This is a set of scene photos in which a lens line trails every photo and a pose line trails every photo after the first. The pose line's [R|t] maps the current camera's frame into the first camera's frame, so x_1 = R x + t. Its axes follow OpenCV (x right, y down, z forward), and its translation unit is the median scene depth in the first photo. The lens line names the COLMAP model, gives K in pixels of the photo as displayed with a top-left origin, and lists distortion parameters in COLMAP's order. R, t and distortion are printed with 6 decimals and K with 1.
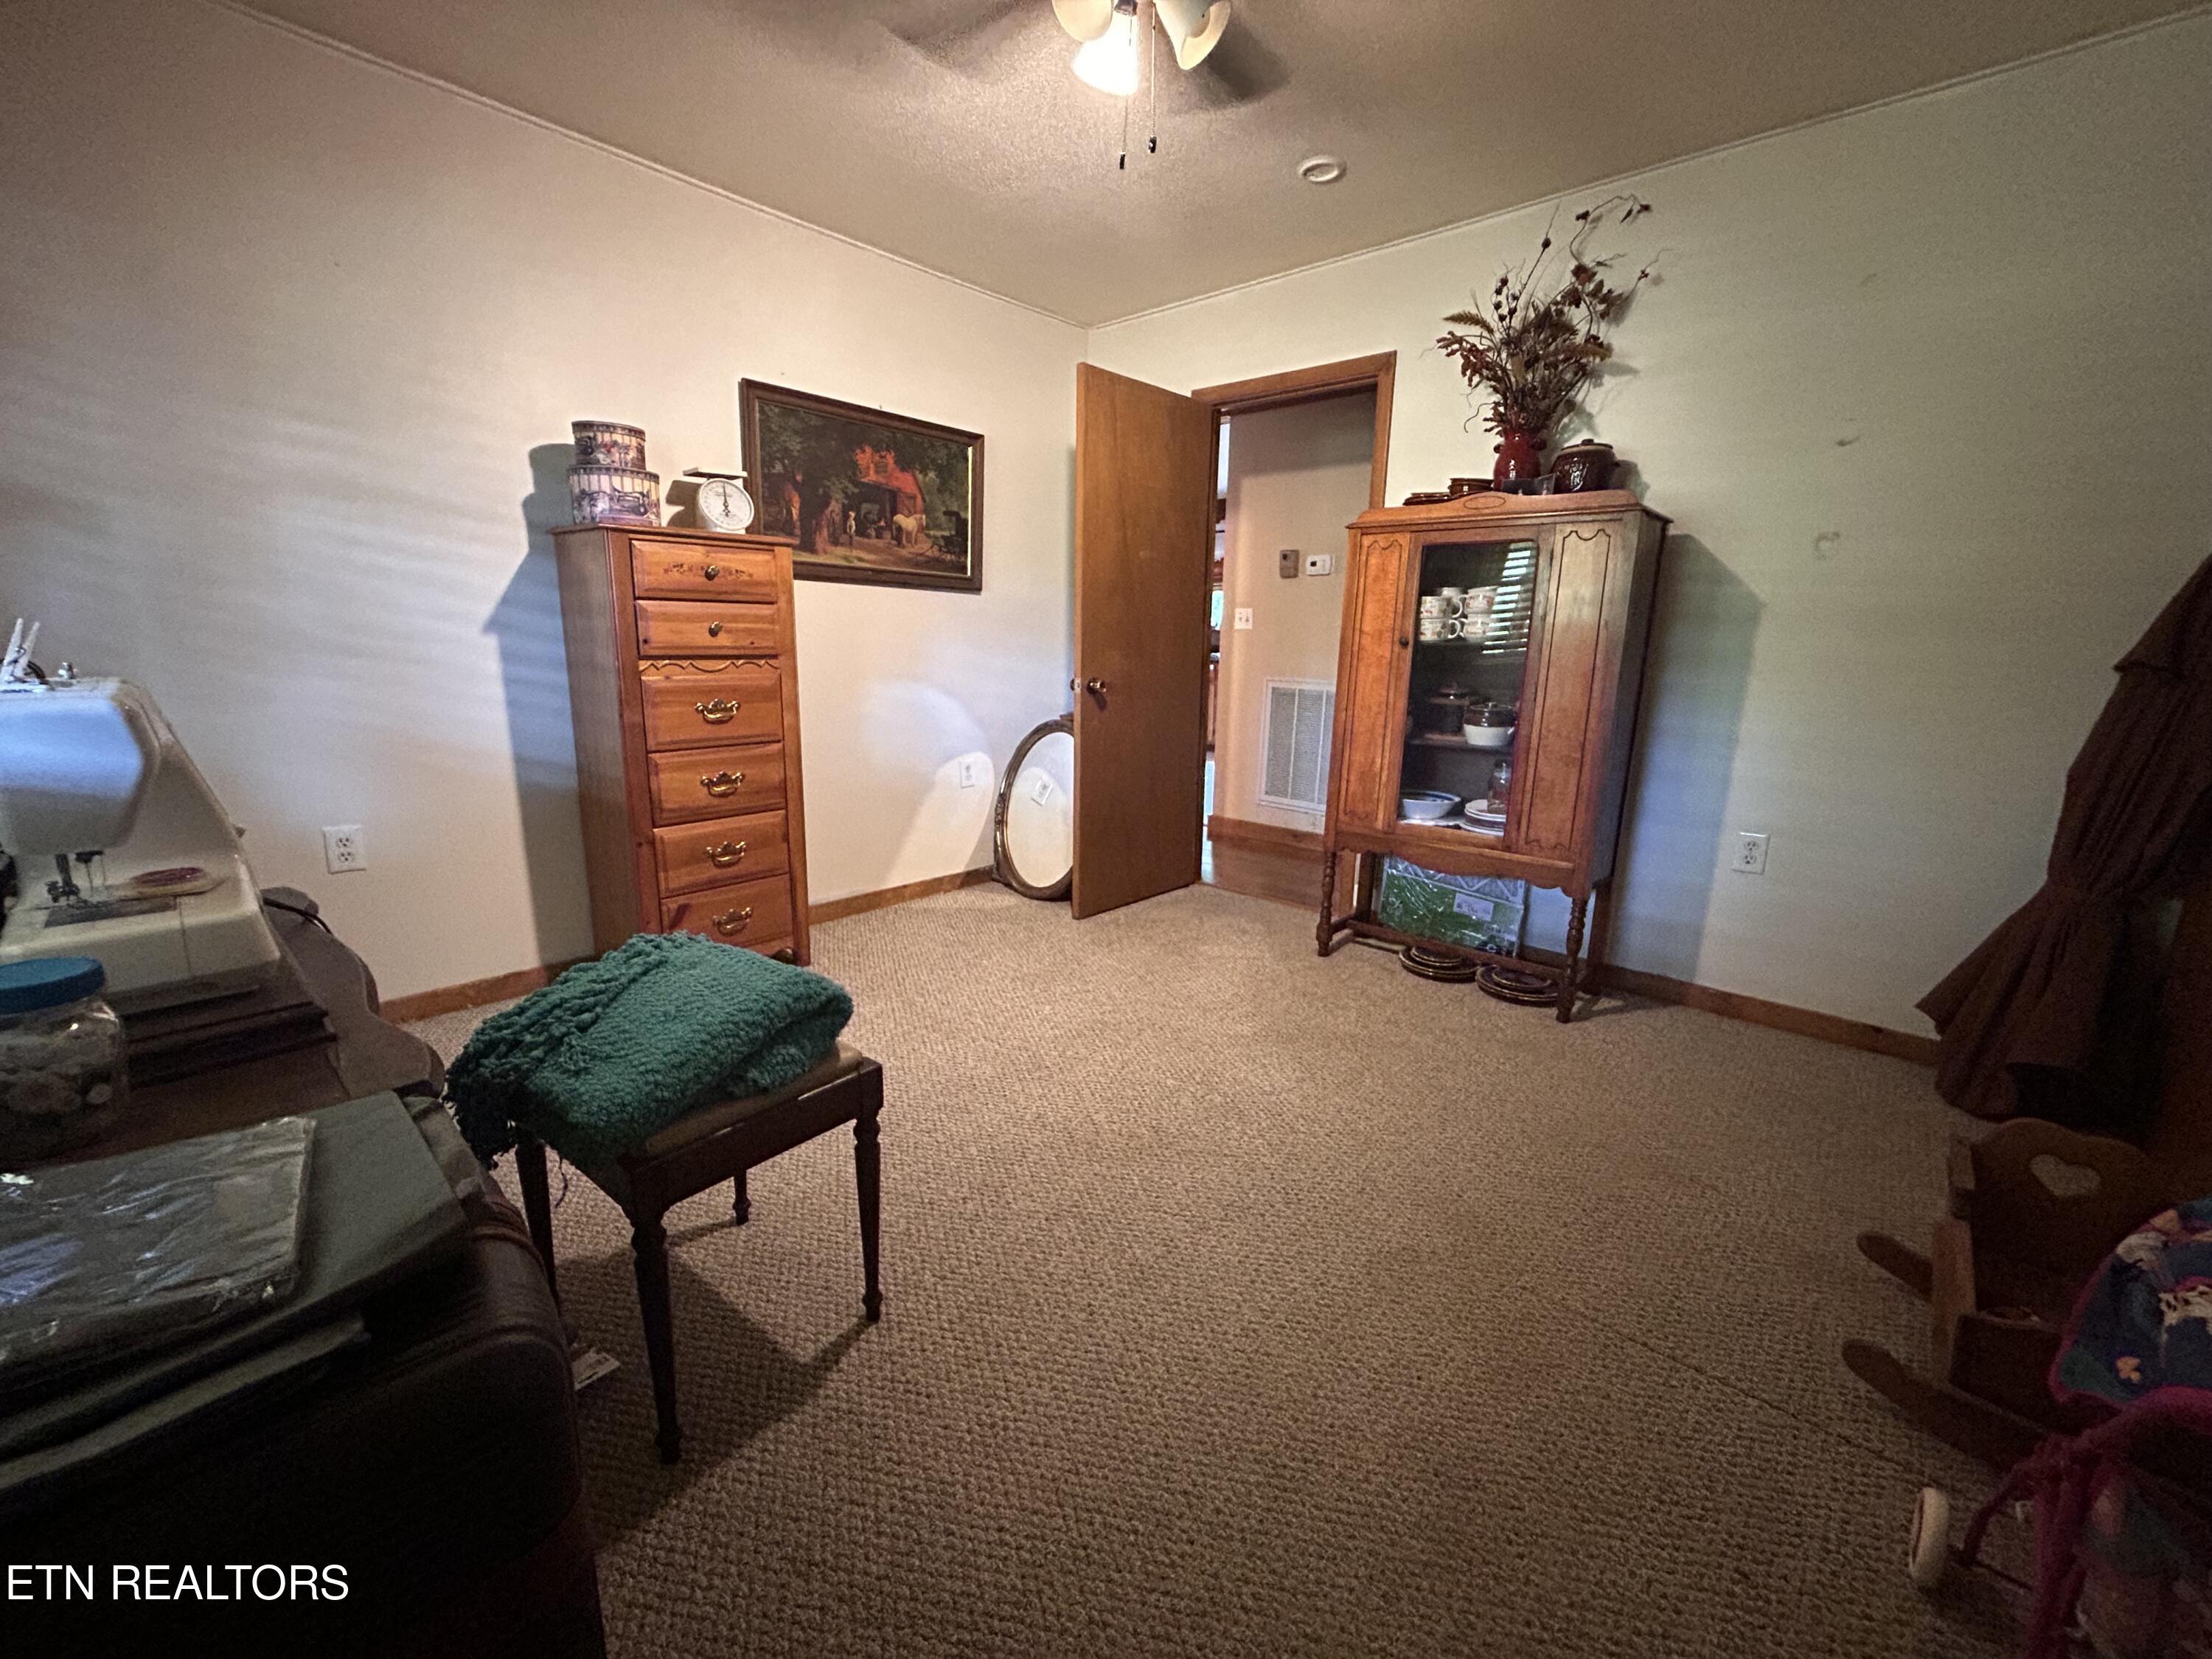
lens RADIAL K [[899.2, 0, 1109.7], [0, 899.2, 827.2], [0, 0, 1]] dist [0.001495, 0.000022]
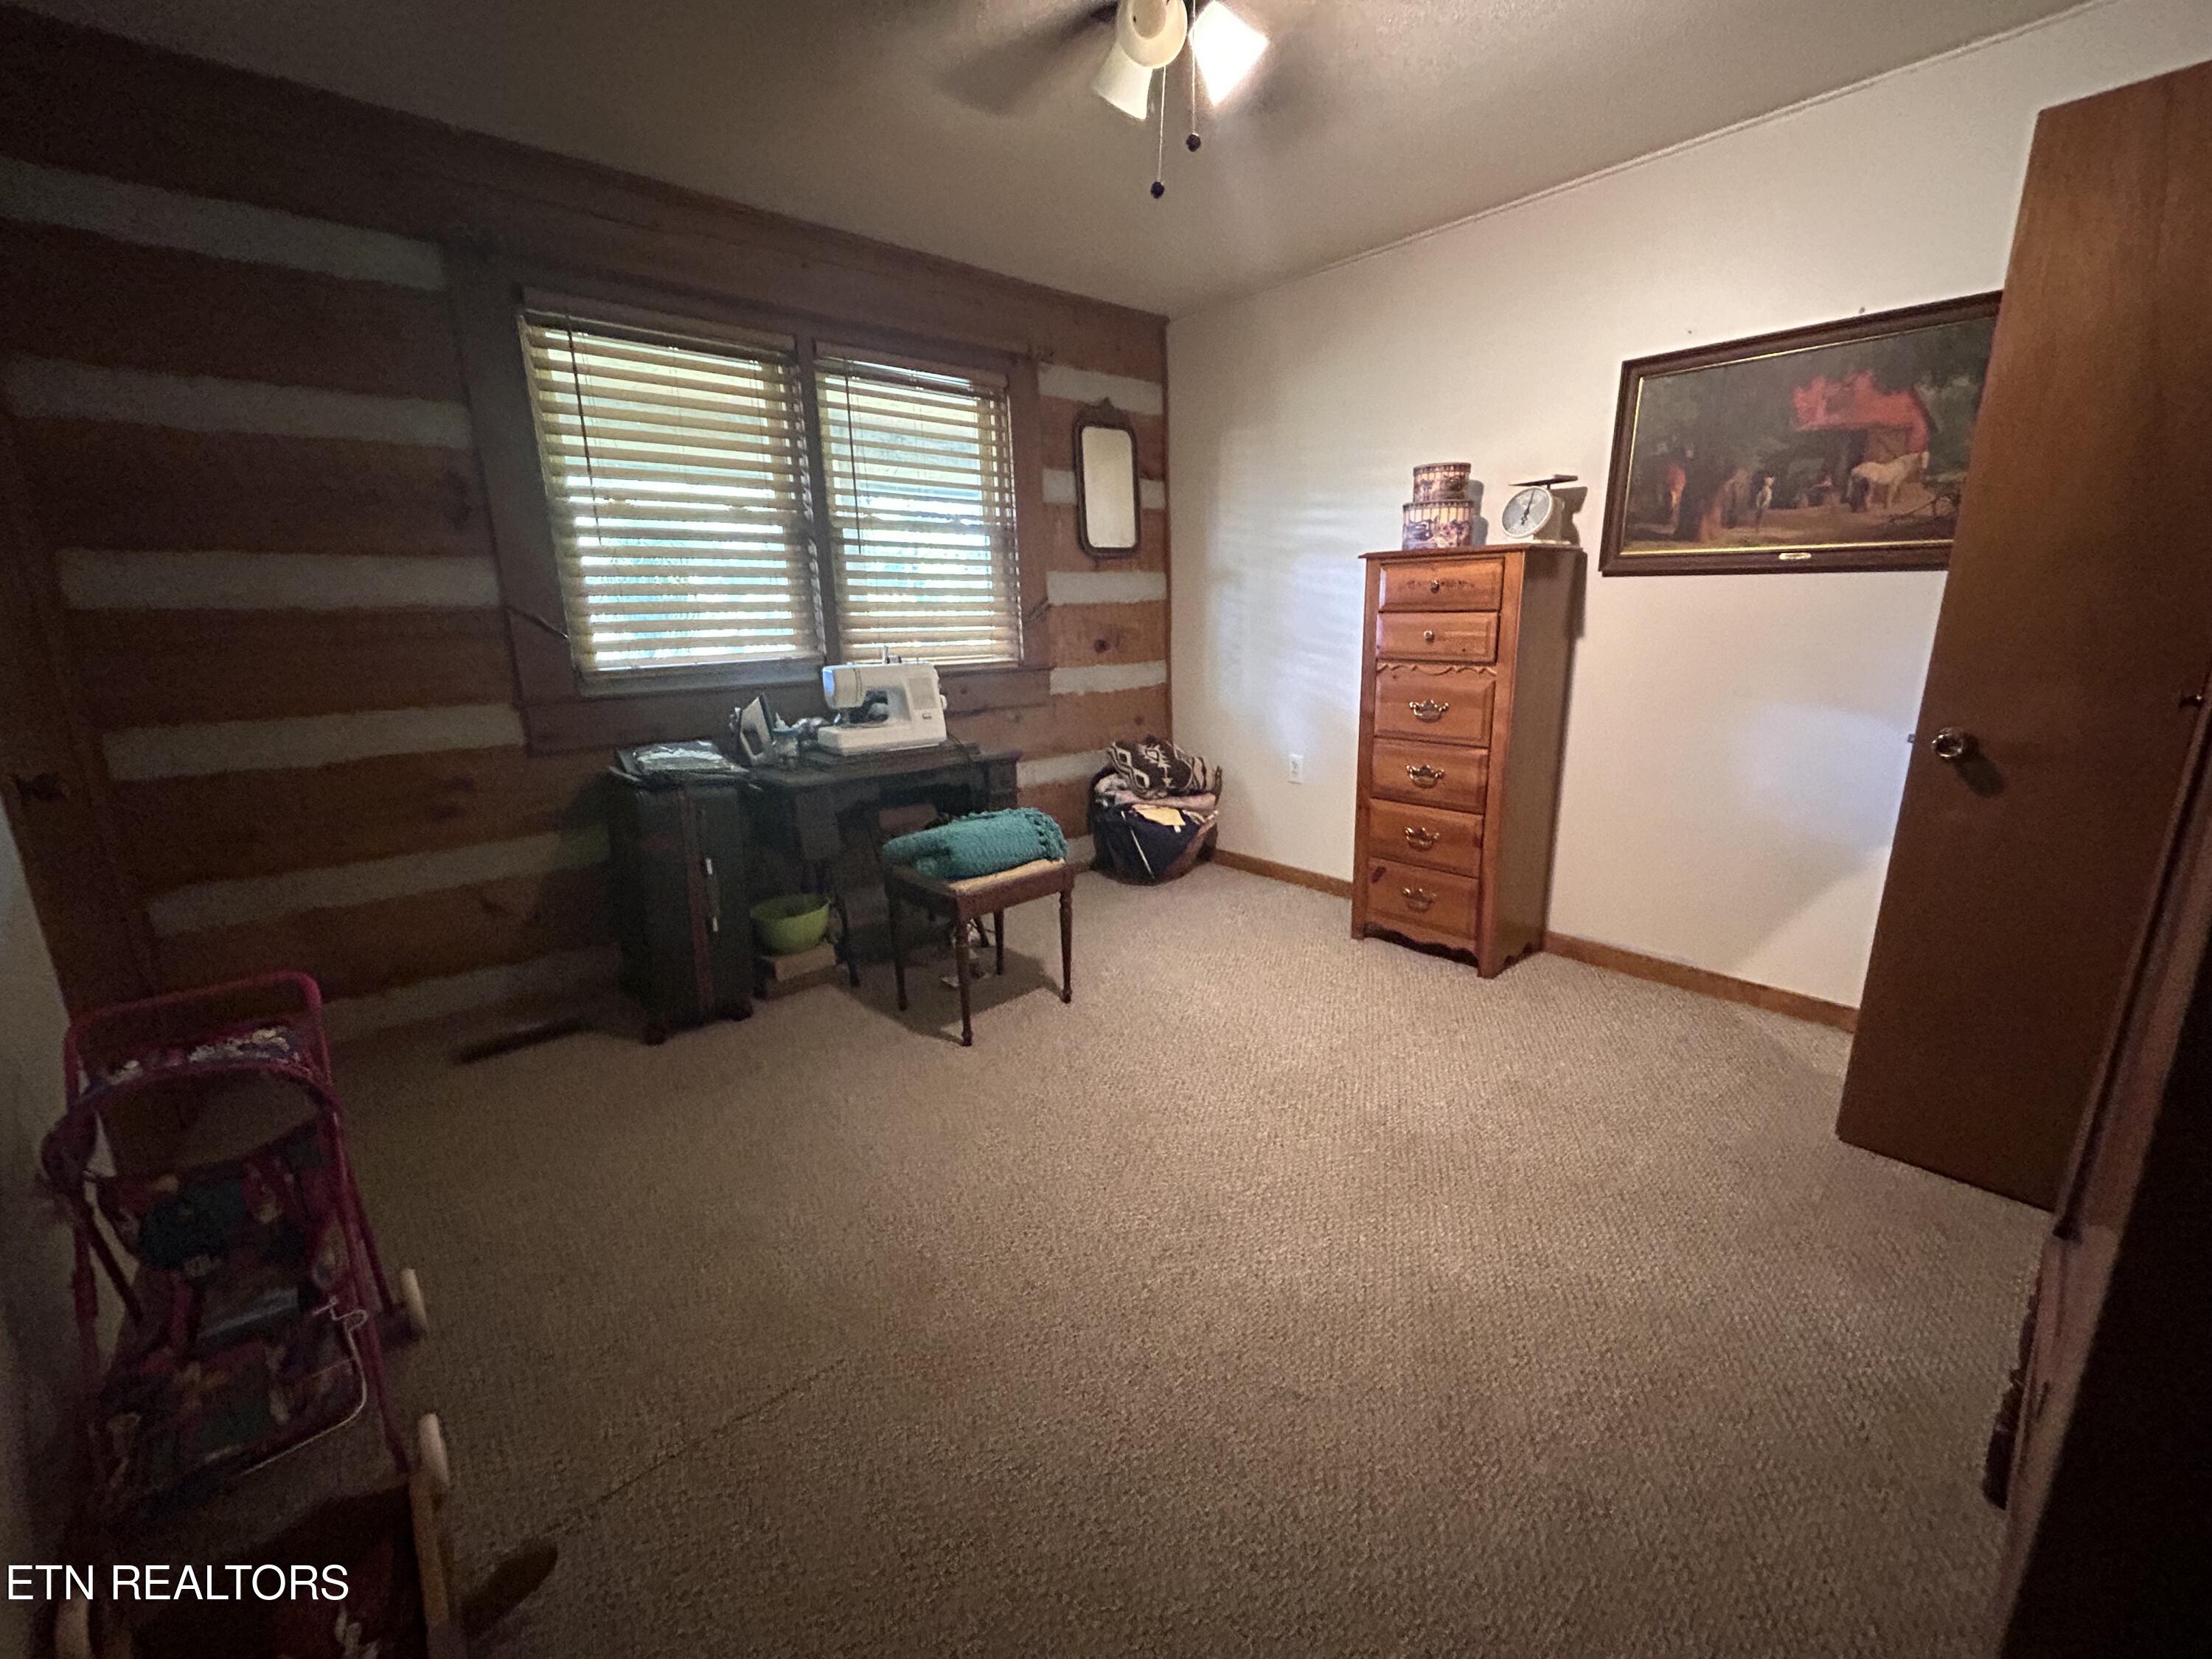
lens RADIAL K [[899.2, 0, 1115.7], [0, 899.2, 830.6], [0, 0, 1]] dist [0.001495, 0.000022]
pose [[-0.111107, 0.225490, -0.967889, 0.579367], [-0.195905, 0.949840, 0.243774, -0.147917], [0.974308, 0.216699, -0.061360, 0.584115]]
